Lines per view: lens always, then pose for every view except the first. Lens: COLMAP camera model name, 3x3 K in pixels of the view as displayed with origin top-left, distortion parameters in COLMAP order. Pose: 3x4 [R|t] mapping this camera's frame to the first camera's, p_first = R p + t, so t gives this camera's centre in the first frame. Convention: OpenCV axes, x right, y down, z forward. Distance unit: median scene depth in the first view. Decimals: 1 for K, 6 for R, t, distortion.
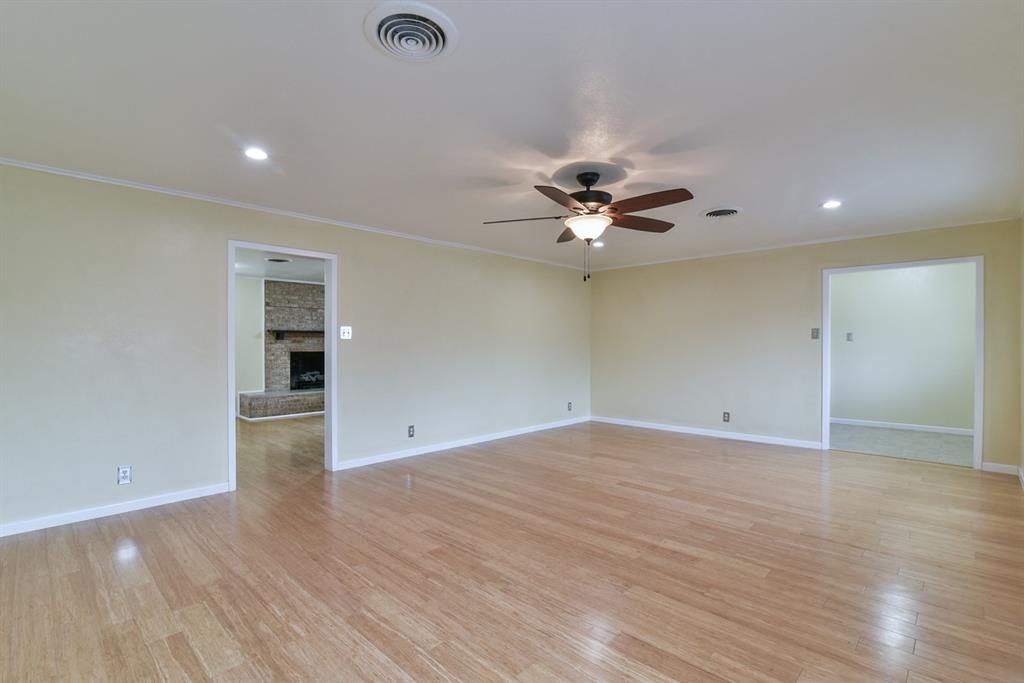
lens RADIAL K [[470.6, 0, 517.7], [0, 470.6, 344.5], [0, 0, 1]] dist [-0.013568, 0.000079]
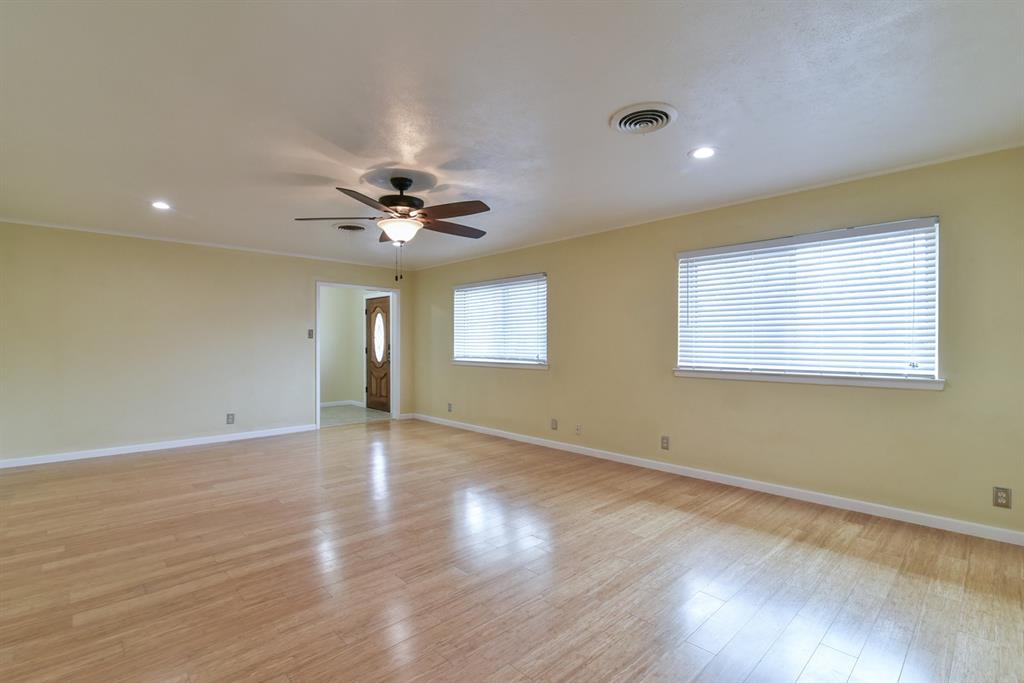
lens RADIAL K [[475.4, 0, 497.2], [0, 475.4, 347.0], [0, 0, 1]] dist [-0.037813, 0.000007]
pose [[0.062819, -0.004931, 0.998013, -0.882755], [0.000223, 0.999988, 0.004927, 0.004468], [-0.998025, -0.000087, 0.062819, 0.721144]]
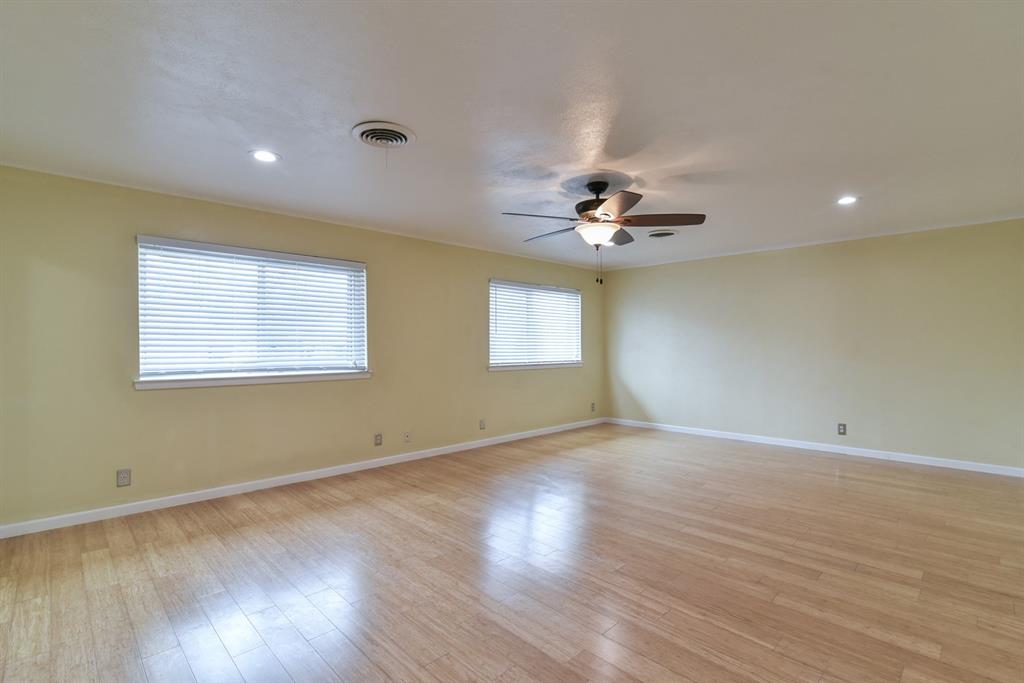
lens RADIAL K [[488.4, 0, 517.8], [0, 488.4, 347.1], [0, 0, 1]] dist [-0.039557, 0.000640]
pose [[-0.999672, 0.005652, 0.024993, 0.301478], [0.005766, 0.999973, 0.004496, -0.003905], [-0.024967, 0.004639, -0.999678, 2.081598]]
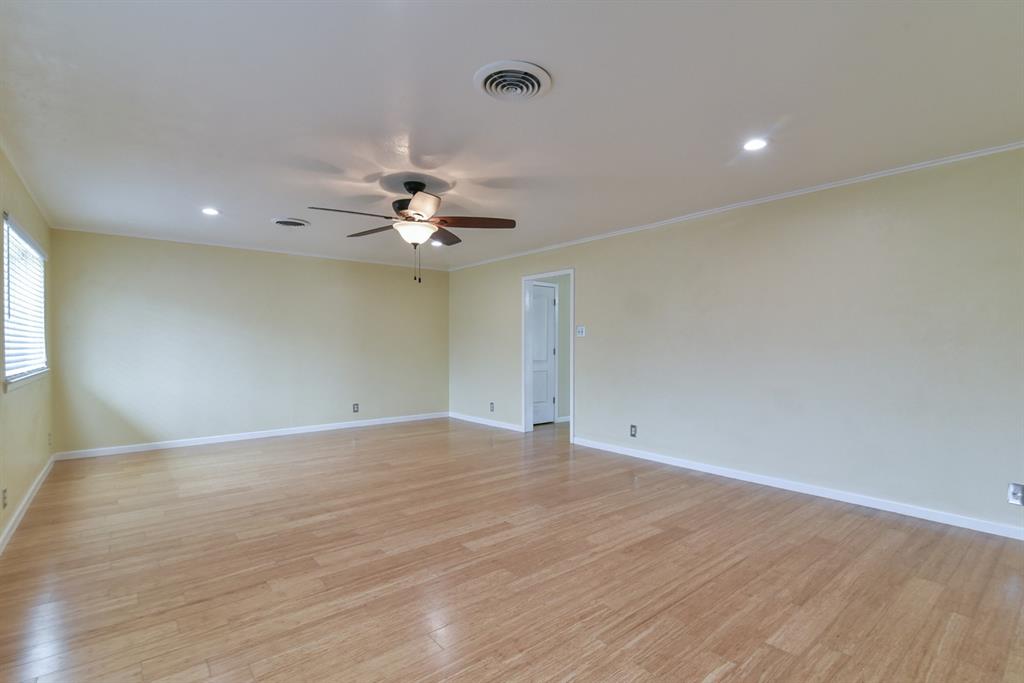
lens RADIAL K [[476.7, 0, 512.9], [0, 476.7, 346.1], [0, 0, 1]] dist [-0.016936, 0.000646]
pose [[-0.108472, 0.013141, -0.994013, 1.203843], [0.000246, 0.999913, 0.013192, -0.005275], [0.994099, 0.001186, -0.108466, 1.337696]]
